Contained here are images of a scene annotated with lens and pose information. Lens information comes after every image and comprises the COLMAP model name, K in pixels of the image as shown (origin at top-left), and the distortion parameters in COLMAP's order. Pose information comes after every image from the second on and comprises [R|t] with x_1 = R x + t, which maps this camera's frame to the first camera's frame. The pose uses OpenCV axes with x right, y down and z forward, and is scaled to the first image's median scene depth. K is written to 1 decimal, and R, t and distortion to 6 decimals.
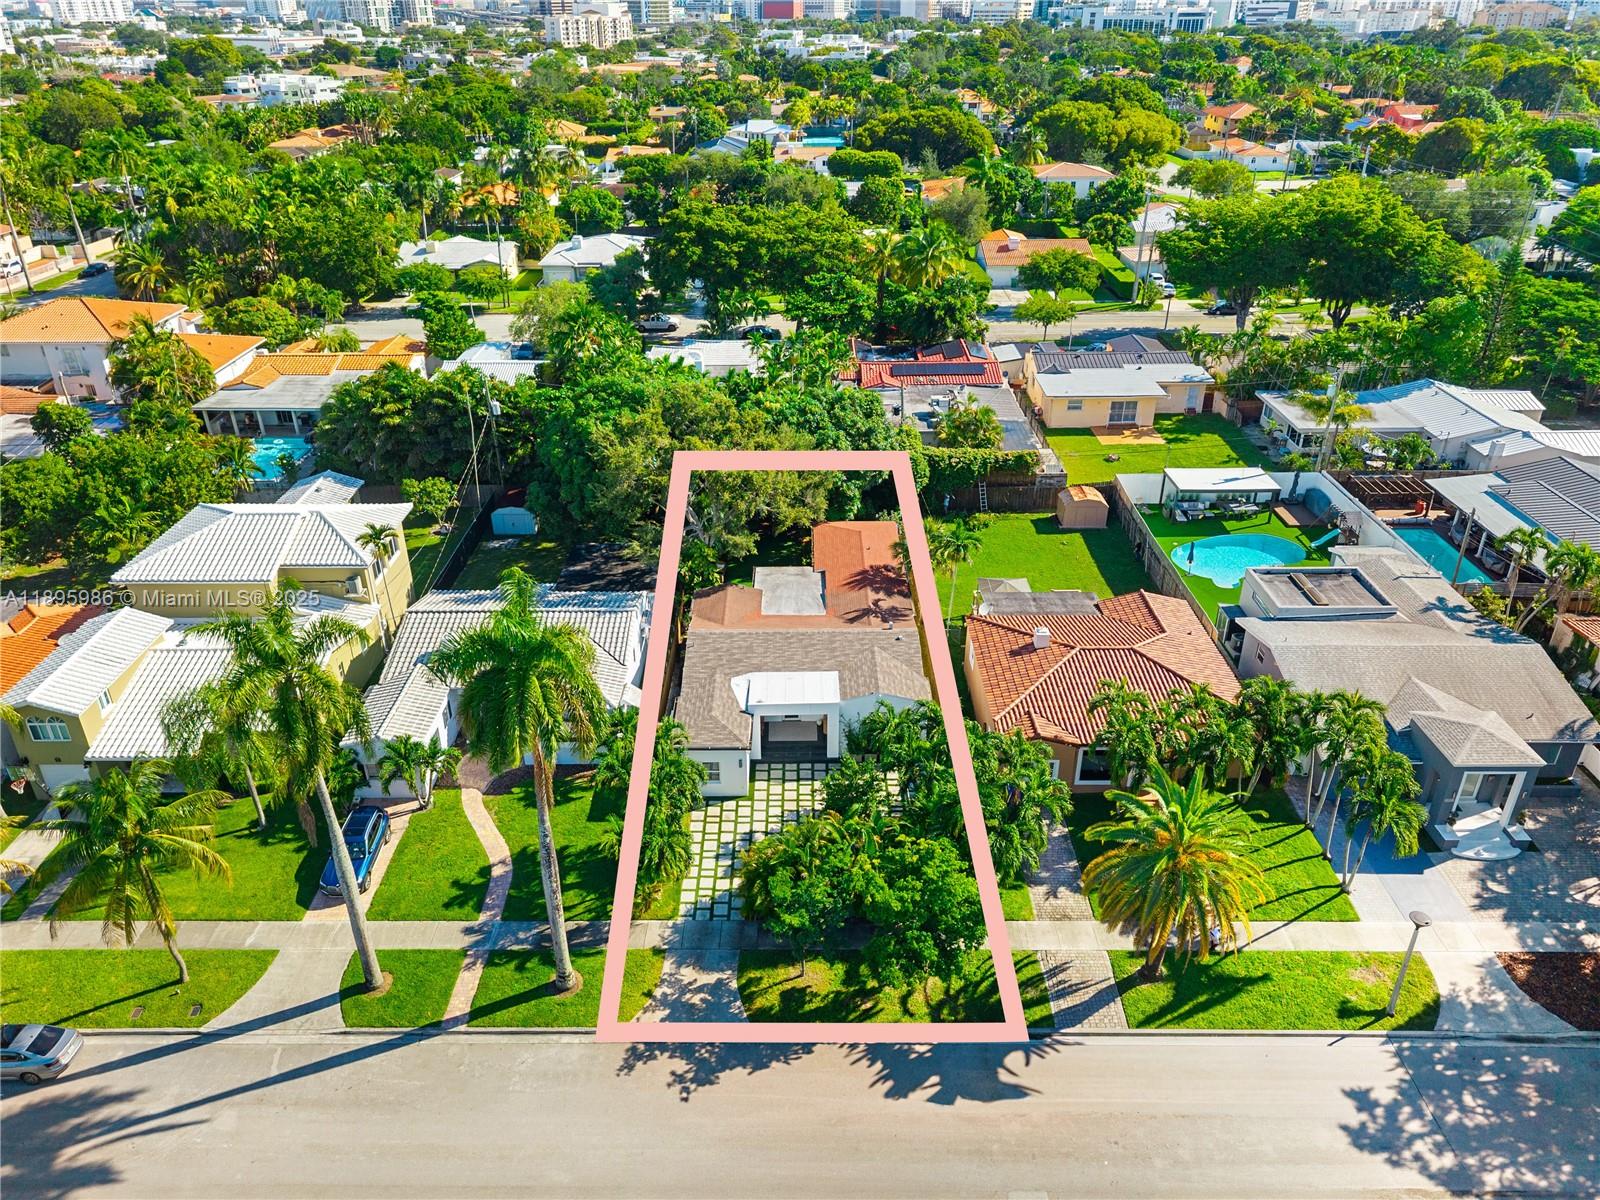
lens RADIAL K [[1146.0, 0, 796.3], [0, 1146.0, 563.9], [0, 0, 1]] dist [0.009787, -0.008210]
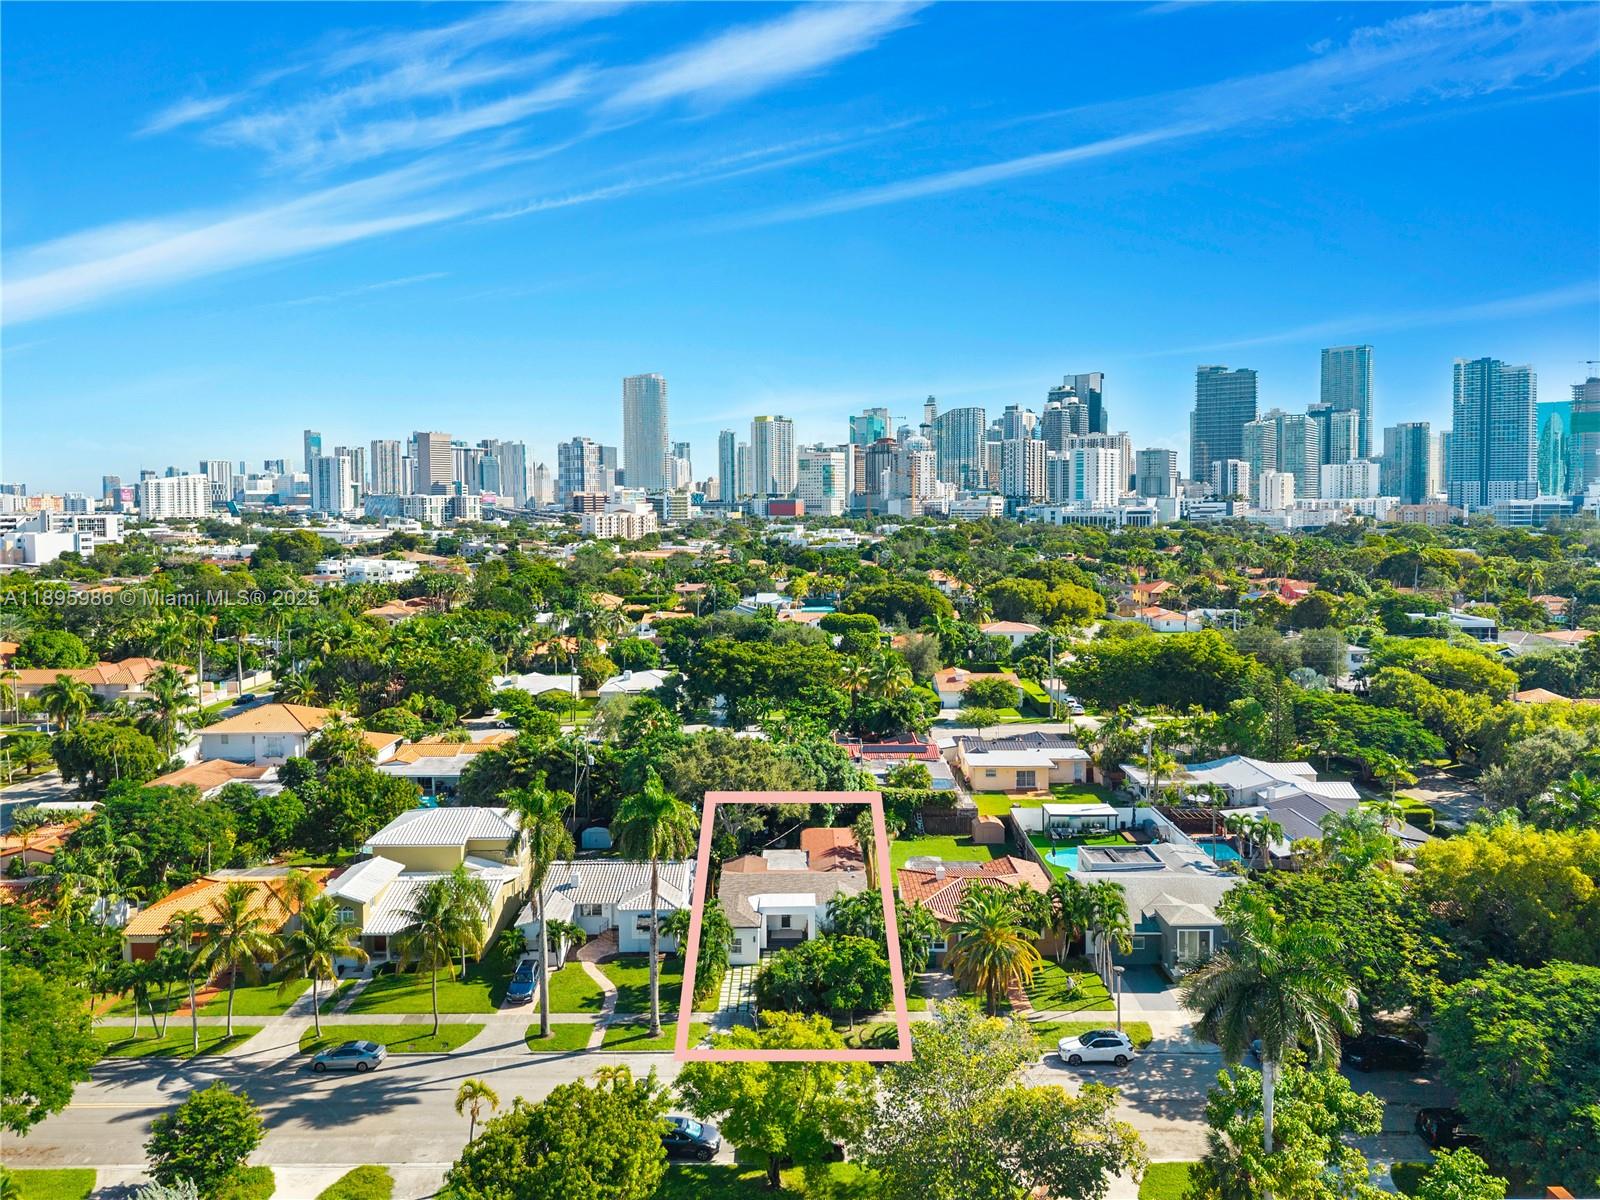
lens RADIAL K [[1132.5, 0, 799.1], [0, 1132.5, 564.5], [0, 0, 1]] dist [0.064522, -0.092774]
pose [[1.000000, 0.000273, 0.000369, 0.004476], [-0.000108, 0.921358, -0.388715, 0.095571], [-0.000446, 0.388715, 0.921358, -0.218728]]
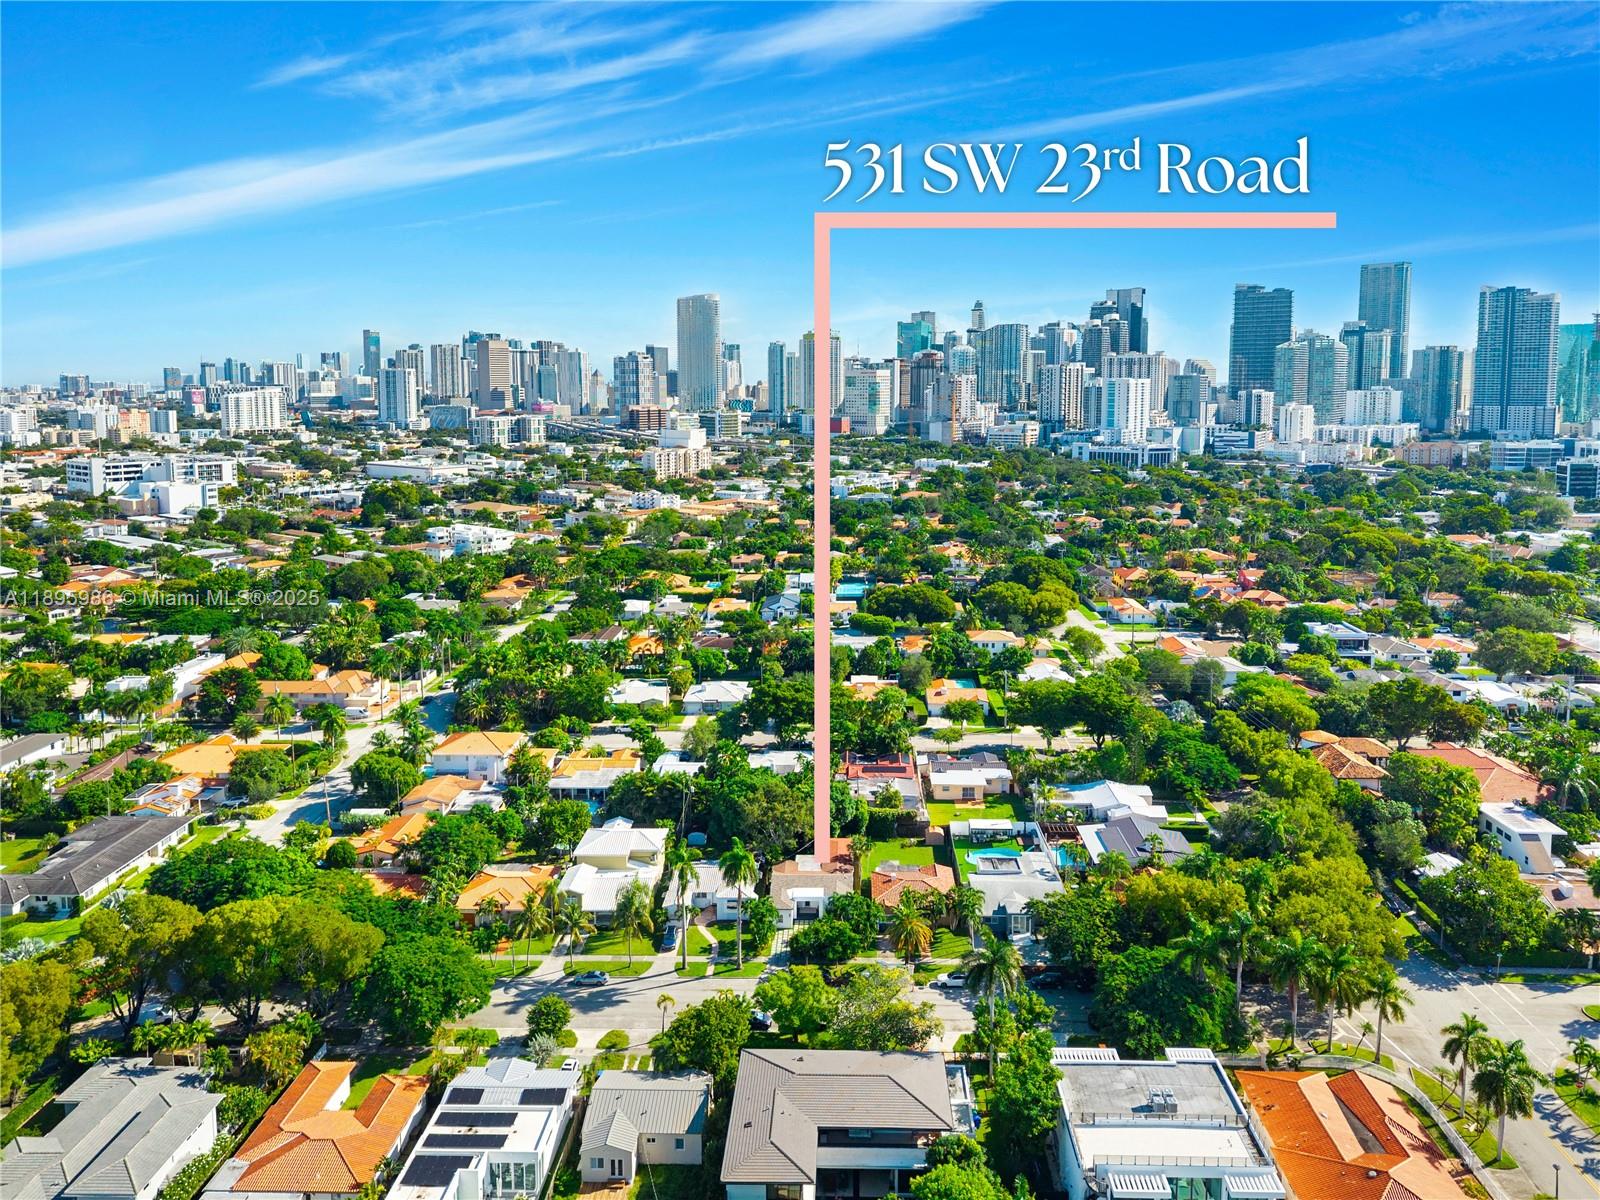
lens RADIAL K [[1118.8, 0, 824.8], [0, 1118.8, 520.0], [0, 0, 1]] dist [0.072189, -0.119696]
pose [[0.999787, 0.006620, -0.019541, 0.029484], [-0.012843, 0.940932, -0.338353, 0.060022], [0.016147, 0.338532, 0.940816, -0.671008]]
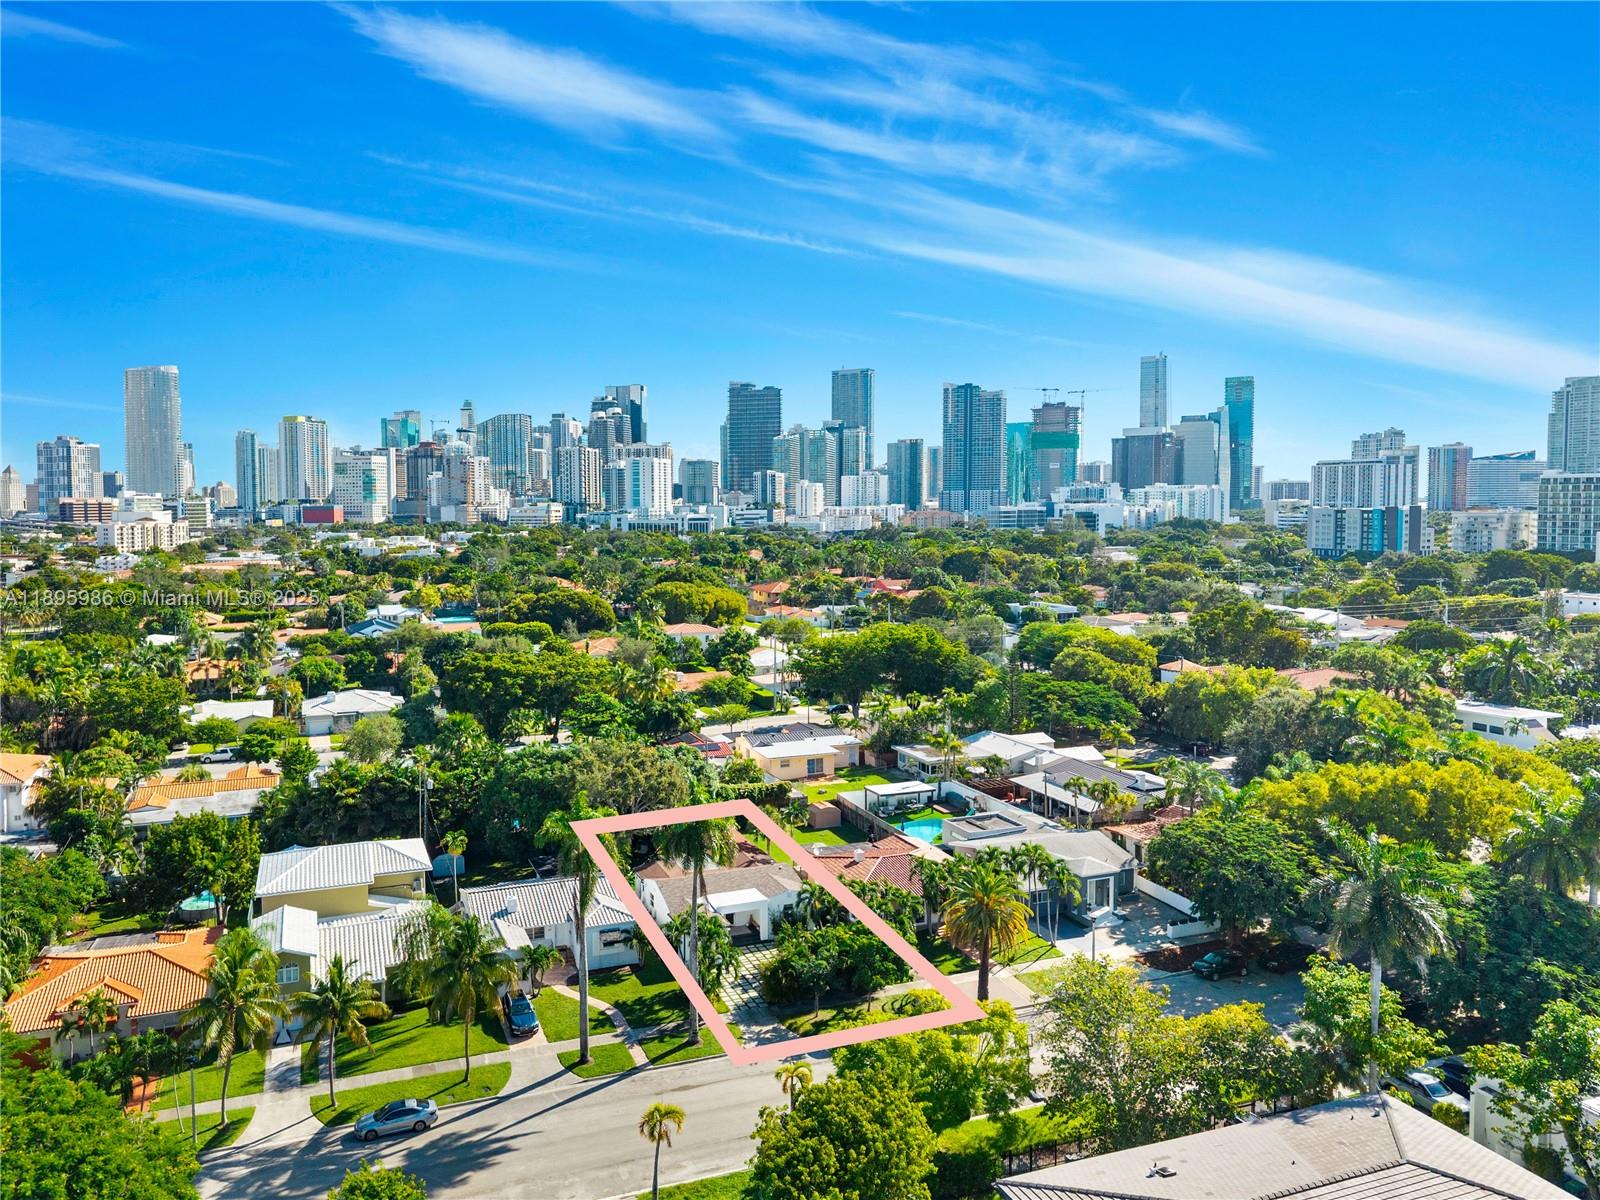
lens RADIAL K [[1125.7, 0, 740.1], [0, 1125.7, 577.0], [0, 0, 1]] dist [0.070134, -0.119822]
pose [[0.937294, -0.022716, 0.347800, -0.178659], [0.154588, 0.921448, -0.356420, 0.085258], [-0.312383, 0.387836, 0.867179, -0.194198]]
